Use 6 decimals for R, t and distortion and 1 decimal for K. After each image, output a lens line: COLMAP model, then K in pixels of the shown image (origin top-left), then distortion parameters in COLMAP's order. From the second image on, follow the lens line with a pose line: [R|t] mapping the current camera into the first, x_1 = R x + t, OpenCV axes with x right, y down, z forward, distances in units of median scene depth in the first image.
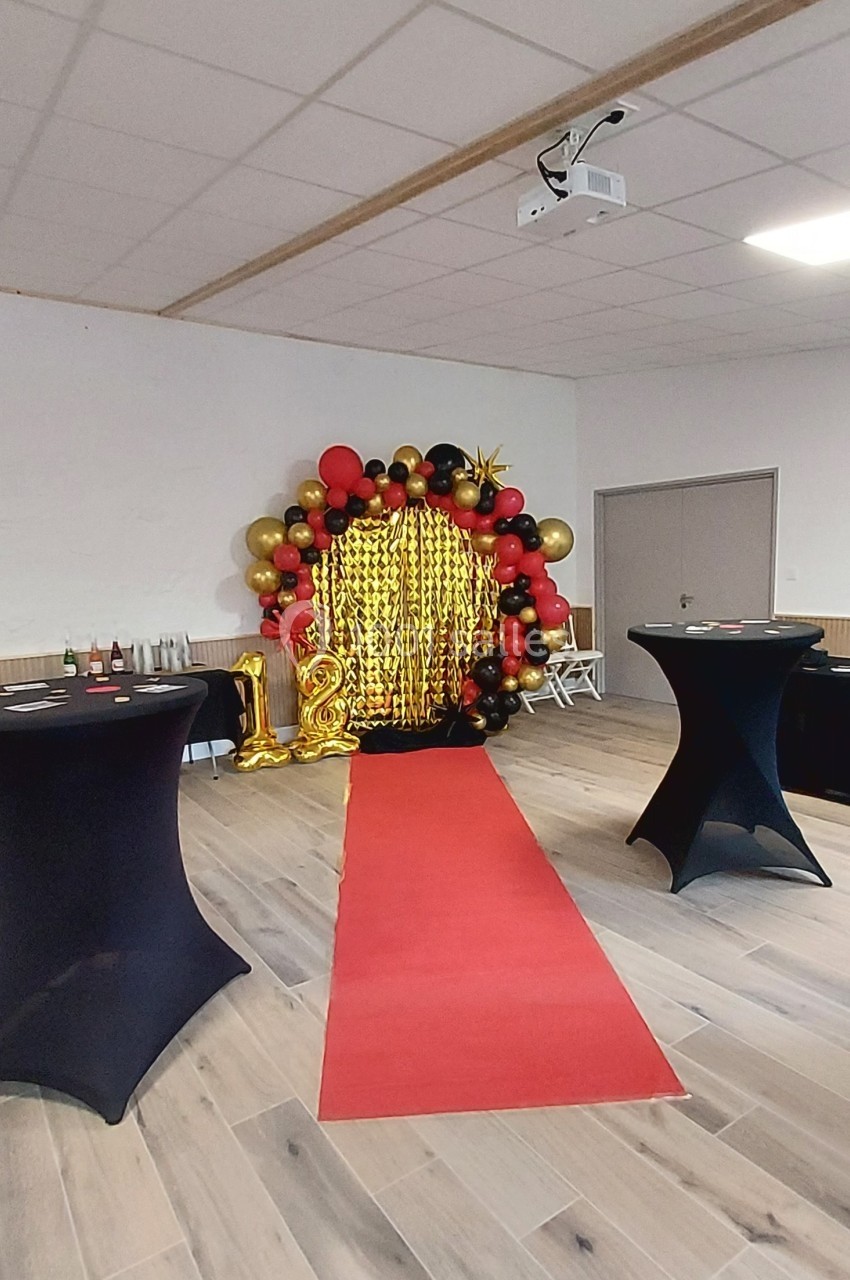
lens RADIAL K [[761.0, 0, 425.0], [0, 761.0, 640.0], [0, 0, 1]] dist [0.042569, -0.000321]
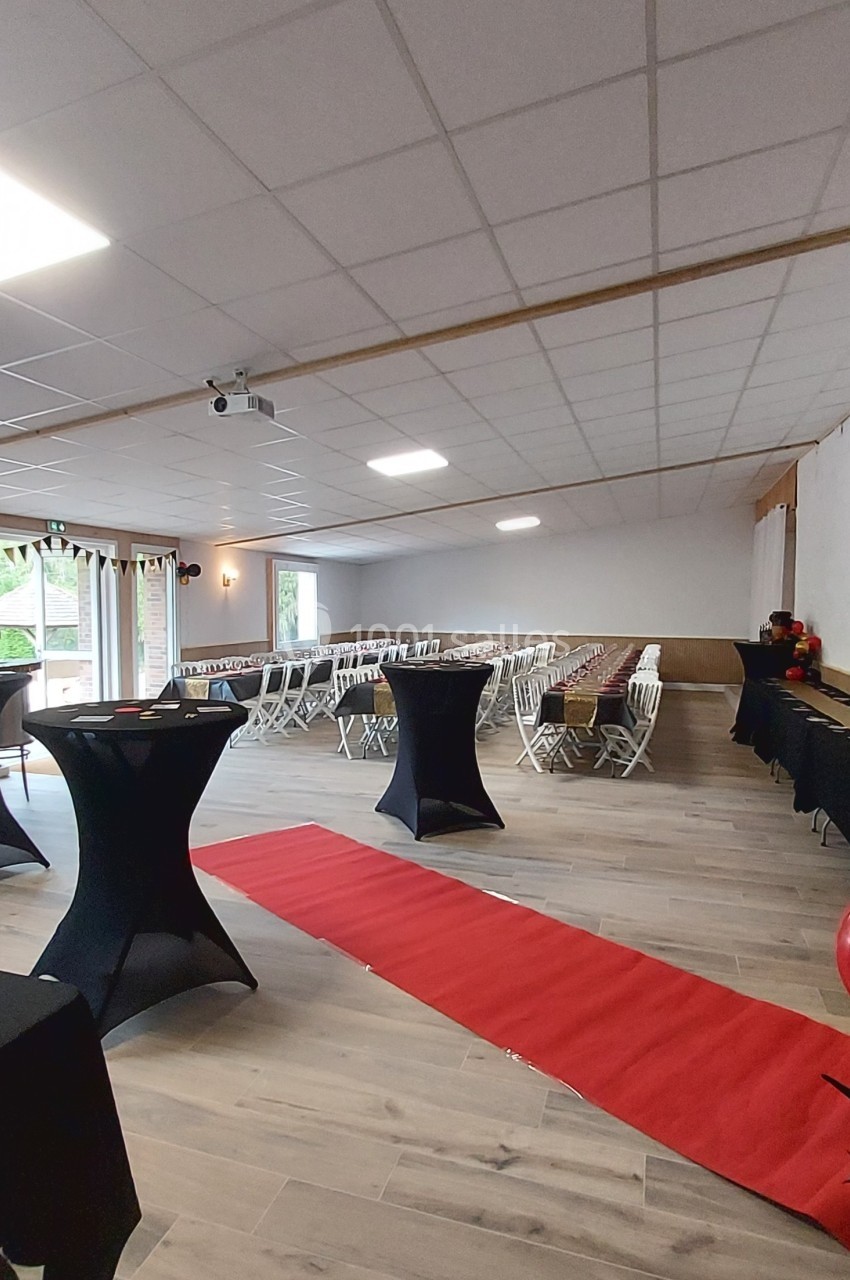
lens RADIAL K [[761.0, 0, 425.0], [0, 761.0, 640.0], [0, 0, 1]] dist [0.042569, -0.000321]
pose [[-0.785265, 0.052651, -0.616917, 0.530734], [-0.051658, 0.987333, 0.150018, -0.190965], [0.617001, 0.149673, -0.772598, 1.481428]]
